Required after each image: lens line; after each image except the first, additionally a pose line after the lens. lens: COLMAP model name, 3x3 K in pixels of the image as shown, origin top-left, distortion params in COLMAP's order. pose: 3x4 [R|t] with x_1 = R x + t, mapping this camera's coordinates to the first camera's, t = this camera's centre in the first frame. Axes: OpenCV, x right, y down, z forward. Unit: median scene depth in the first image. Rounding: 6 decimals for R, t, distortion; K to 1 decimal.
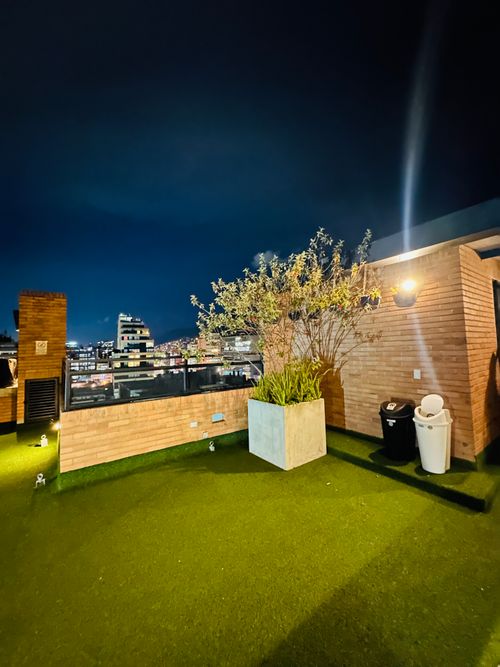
lens RADIAL K [[265.2, 0, 249.2], [0, 265.2, 333.6], [0, 0, 1]] dist [-0.000224, -0.000066]
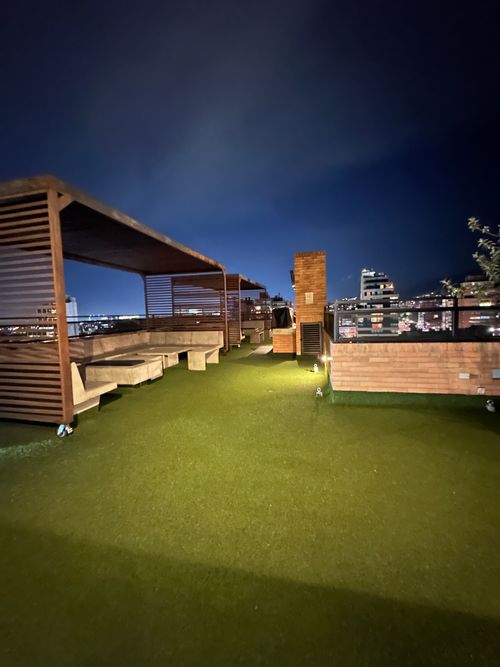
lens RADIAL K [[265.2, 0, 249.2], [0, 265.2, 333.6], [0, 0, 1]] dist [-0.000224, -0.000066]
pose [[0.657032, 0.060310, -0.751446, -0.028503], [0.063790, 0.988772, 0.135133, 0.045454], [0.751159, -0.136722, 0.645808, -0.064060]]
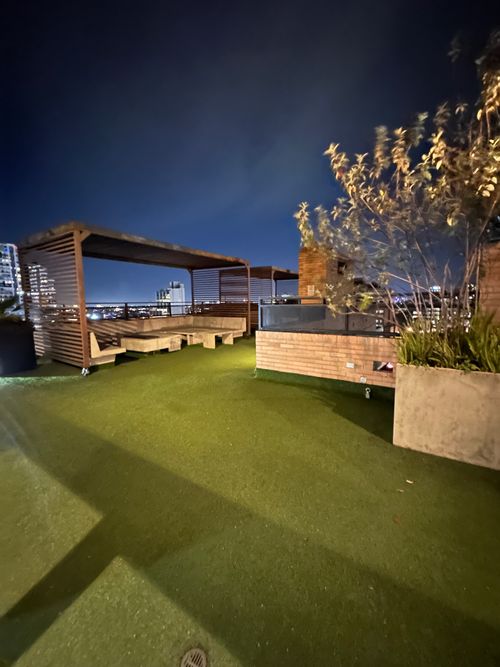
lens RADIAL K [[265.2, 0, 249.2], [0, 265.2, 333.6], [0, 0, 1]] dist [-0.000224, -0.000066]
pose [[0.360934, 0.131358, -0.923294, 0.546080], [0.061454, 0.984529, 0.164094, 0.042310], [0.930564, -0.115967, 0.347277, 0.320127]]
